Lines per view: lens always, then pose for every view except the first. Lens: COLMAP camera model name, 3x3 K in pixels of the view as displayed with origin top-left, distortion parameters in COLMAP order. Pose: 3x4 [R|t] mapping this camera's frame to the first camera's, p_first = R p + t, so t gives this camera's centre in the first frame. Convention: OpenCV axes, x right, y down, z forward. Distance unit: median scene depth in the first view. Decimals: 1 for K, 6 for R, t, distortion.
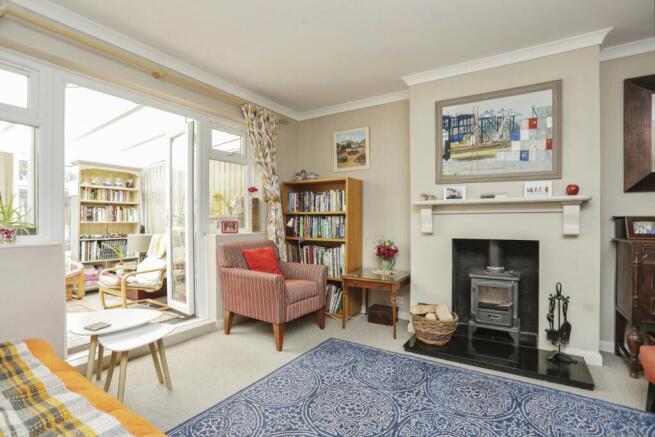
lens RADIAL K [[323.0, 0, 326.6], [0, 323.0, 219.6], [0, 0, 1]] dist [0.001130, 0.000301]
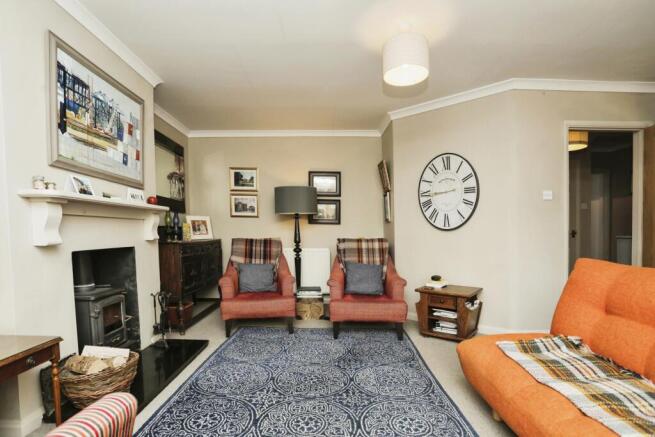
lens RADIAL K [[323.0, 0, 325.2], [0, 323.0, 231.3], [0, 0, 1]] dist [0.001130, 0.000301]
pose [[-0.531595, 0.002047, 0.846996, -0.486675], [-0.001389, 0.999994, -0.003289, 0.017368], [-0.846998, -0.002925, -0.531589, 0.940380]]
